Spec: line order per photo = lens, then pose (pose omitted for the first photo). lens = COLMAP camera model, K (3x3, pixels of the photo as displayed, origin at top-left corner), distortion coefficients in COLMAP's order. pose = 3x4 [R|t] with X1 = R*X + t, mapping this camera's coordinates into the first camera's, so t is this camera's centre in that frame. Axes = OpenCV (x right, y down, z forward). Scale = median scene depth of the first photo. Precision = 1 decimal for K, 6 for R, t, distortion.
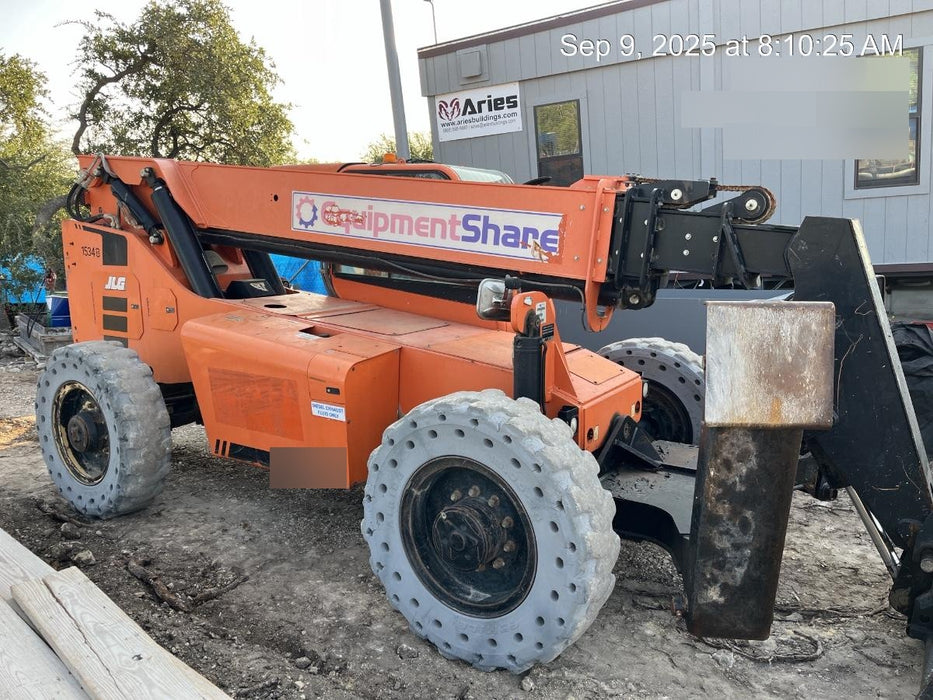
lens RADIAL K [[700.6, 0, 461.6], [0, 700.6, 366.7], [0, 0, 1]] dist [0.063036, -0.092246]
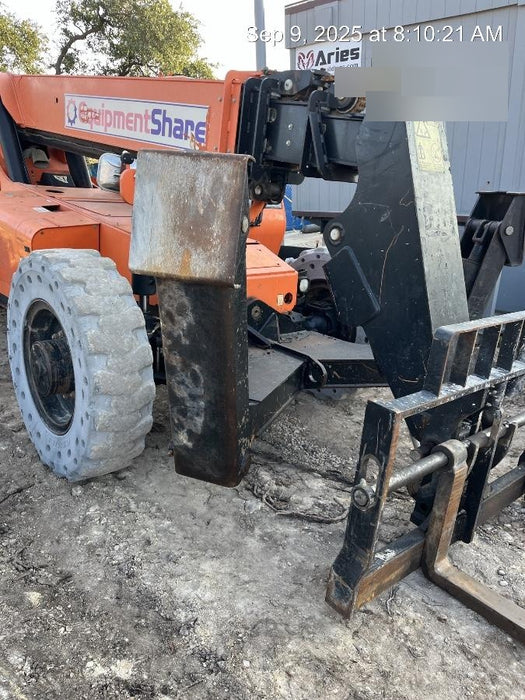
lens RADIAL K [[525.6, 0, 265.9], [0, 525.6, 360.8], [0, 0, 1]] dist [0.063036, -0.092246]
pose [[0.967395, 0.145902, -0.207024, 0.397216], [-0.119618, 0.983694, 0.134308, 0.046182], [0.223244, -0.105165, 0.969073, 0.147361]]
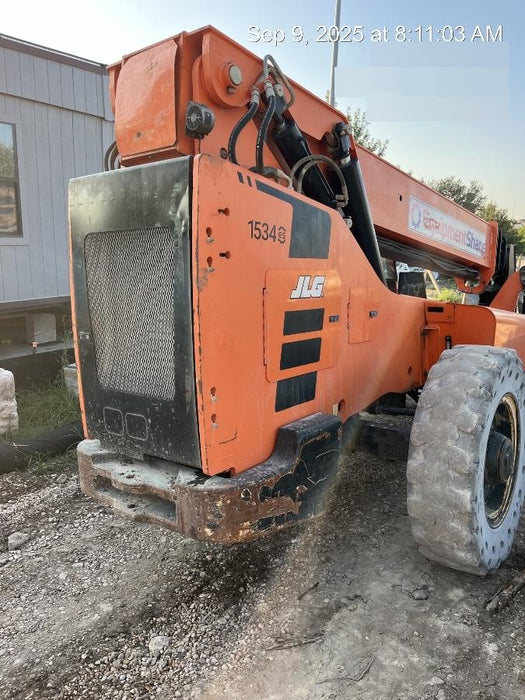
lens RADIAL K [[525.6, 0, 265.9], [0, 525.6, 360.8], [0, 0, 1]] dist [0.063036, -0.092246]
pose [[0.078803, -0.140902, 0.986882, -1.264238], [0.202485, 0.971587, 0.122550, -0.156730], [-0.976110, 0.190172, 0.105094, 1.316383]]
